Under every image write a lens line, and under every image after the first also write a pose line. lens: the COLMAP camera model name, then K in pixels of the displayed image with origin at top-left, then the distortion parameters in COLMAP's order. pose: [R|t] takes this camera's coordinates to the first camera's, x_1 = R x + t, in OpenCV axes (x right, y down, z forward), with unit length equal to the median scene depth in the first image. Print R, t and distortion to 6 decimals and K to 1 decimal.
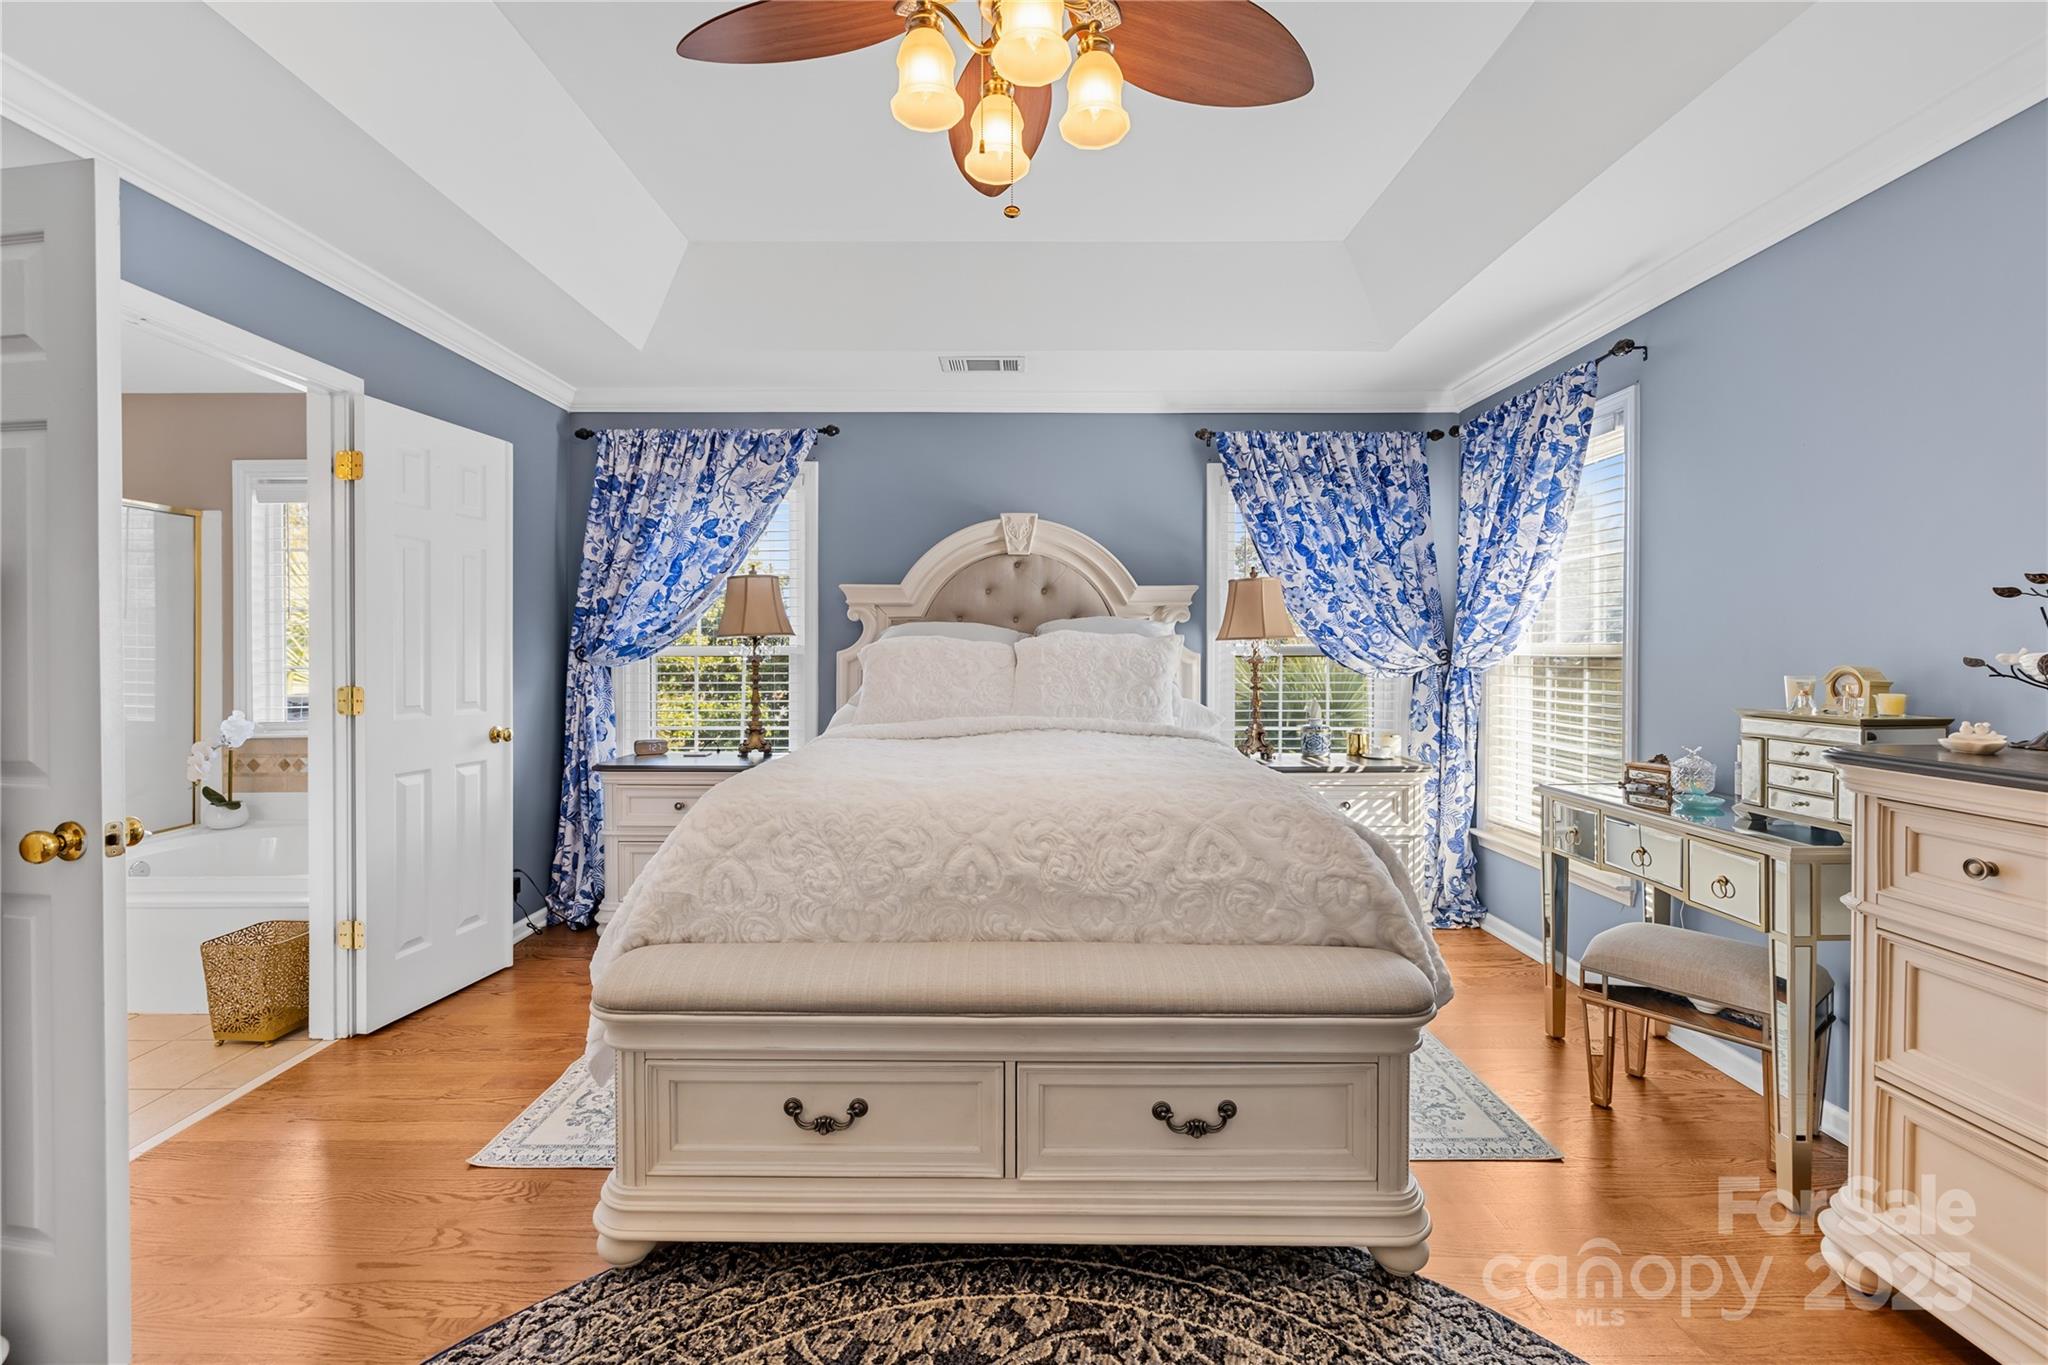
lens RADIAL K [[875.7, 0, 1006.6], [0, 875.7, 656.6], [0, 0, 1]] dist [0.002035, -0.001967]
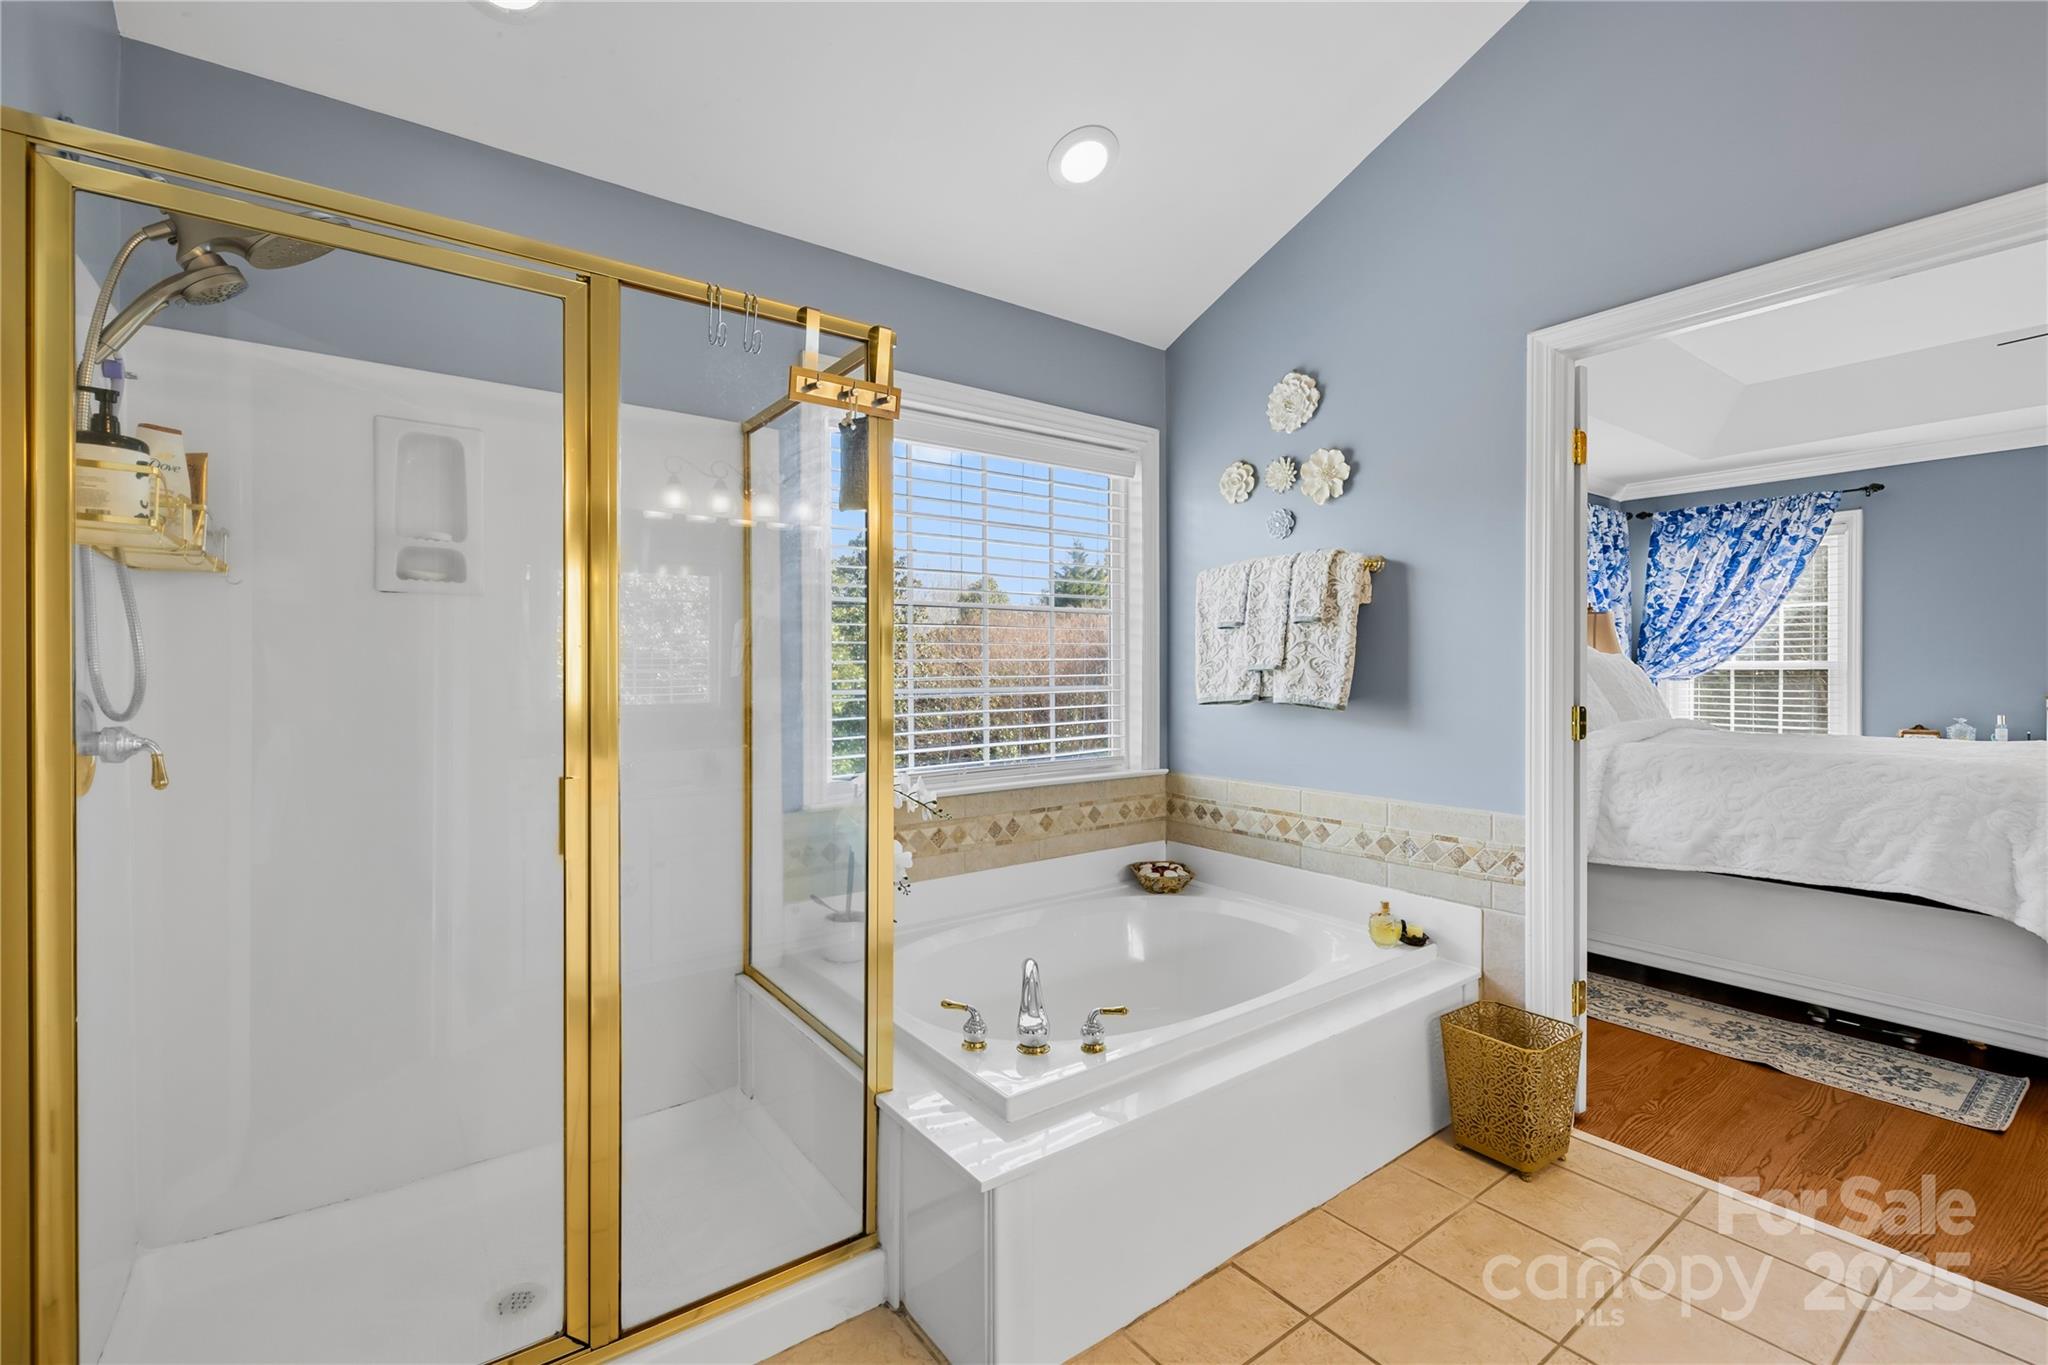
lens RADIAL K [[875.7, 0, 1034.2], [0, 875.7, 680.2], [0, 0, 1]] dist [0.002035, -0.001967]
pose [[0.797367, -0.012498, 0.603365, -1.334932], [0.012139, 0.999915, 0.004670, -0.003770], [-0.603372, 0.003600, 0.797452, 0.510181]]
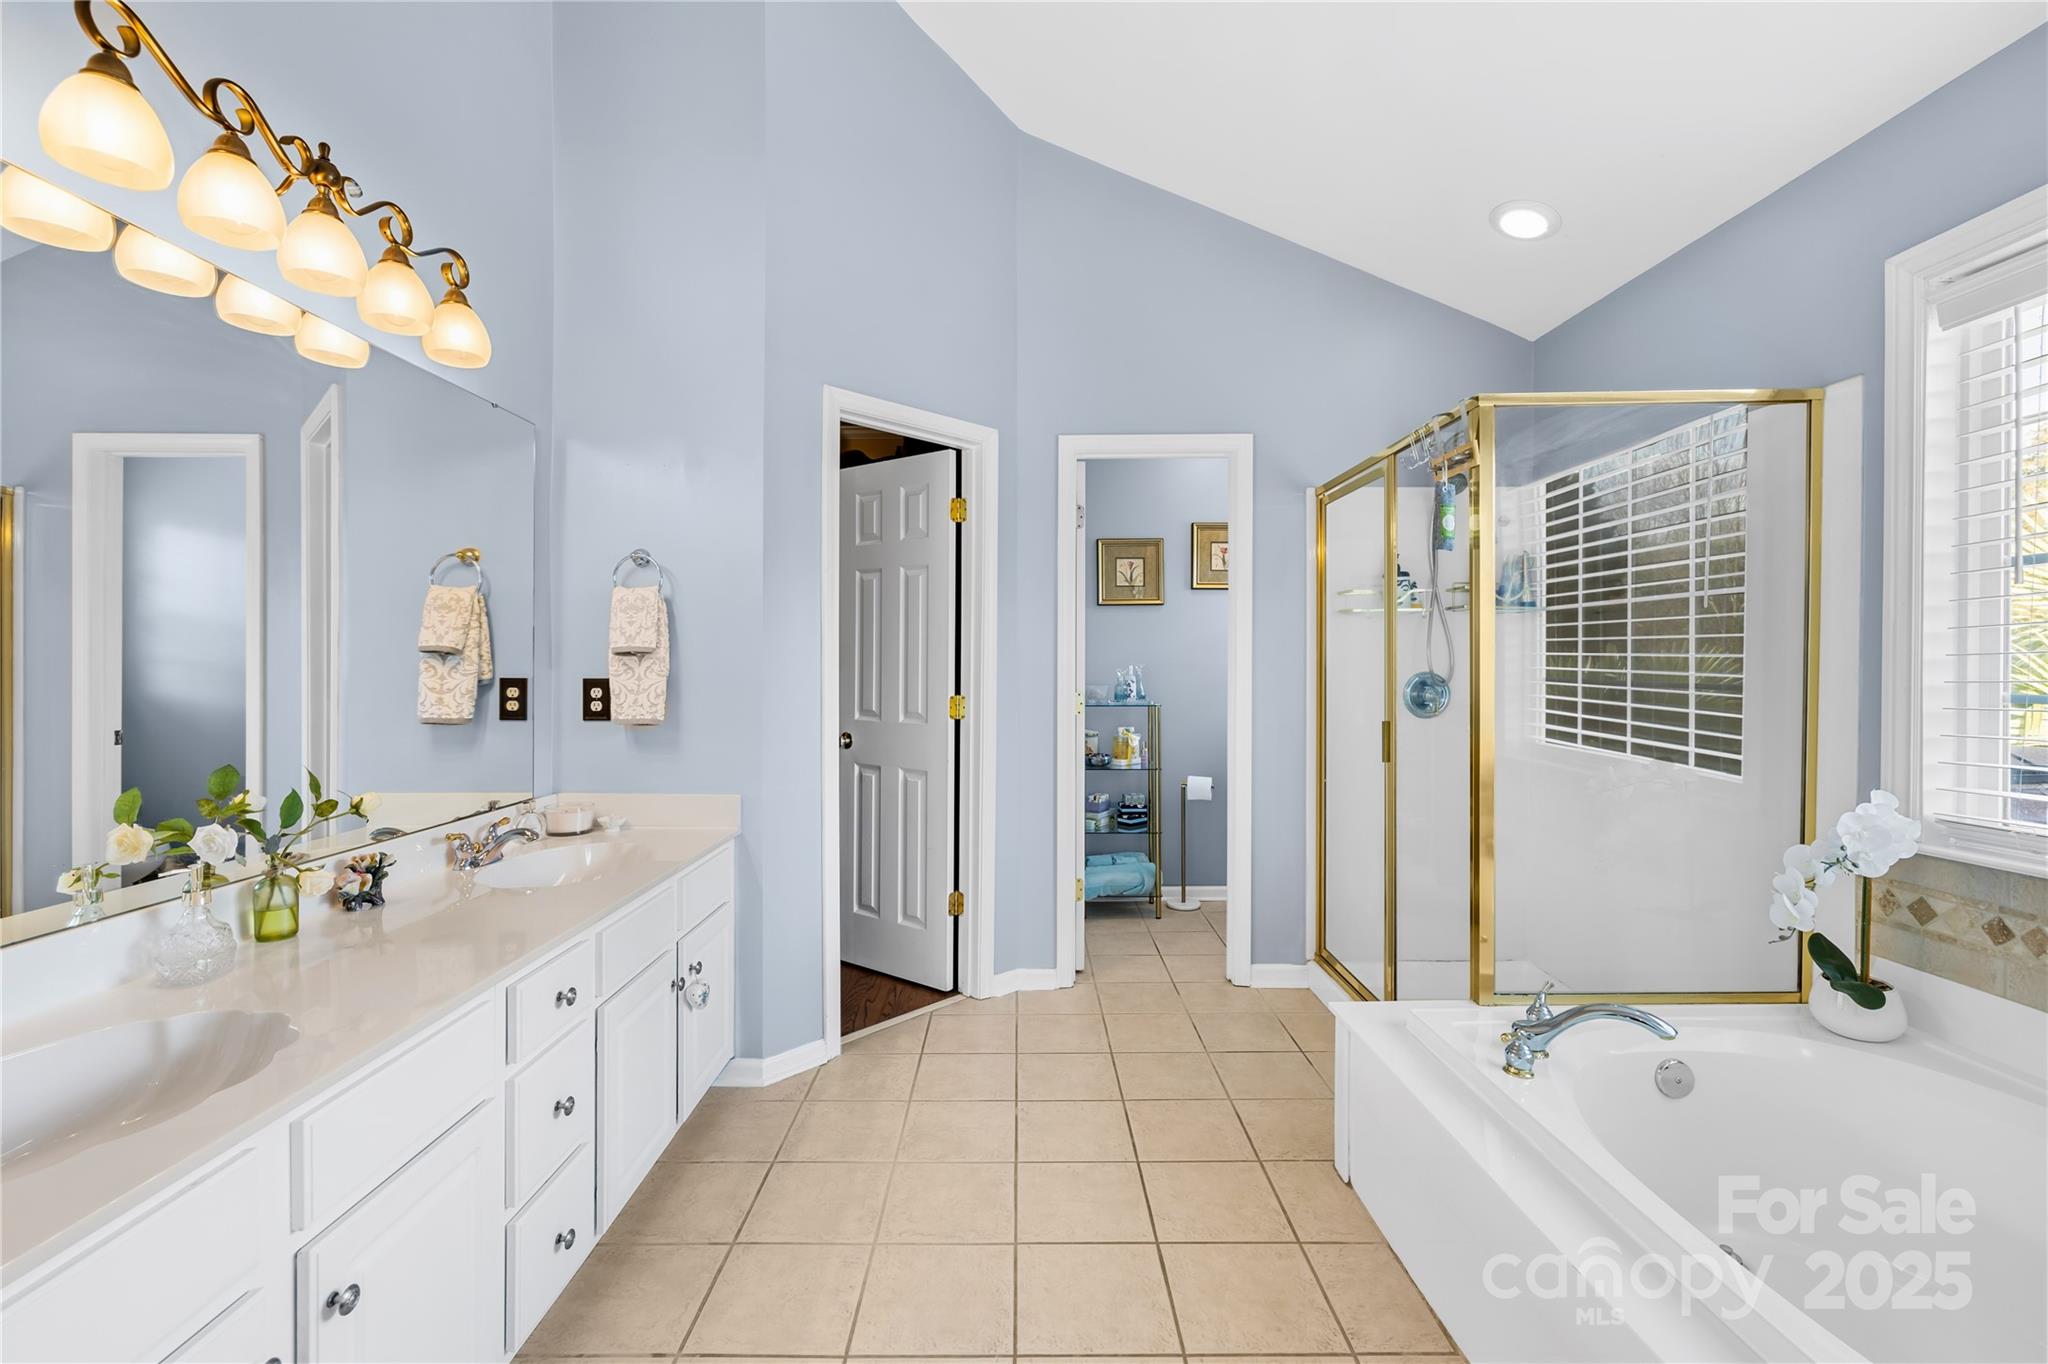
lens RADIAL K [[875.7, 0, 1025.5], [0, 875.7, 669.9], [0, 0, 1]] dist [0.002035, -0.001967]
pose [[0.029495, 0.013465, -0.999474, -0.491455], [-0.004065, 0.999903, 0.013351, -0.006629], [0.999557, 0.003669, 0.029546, 0.608879]]
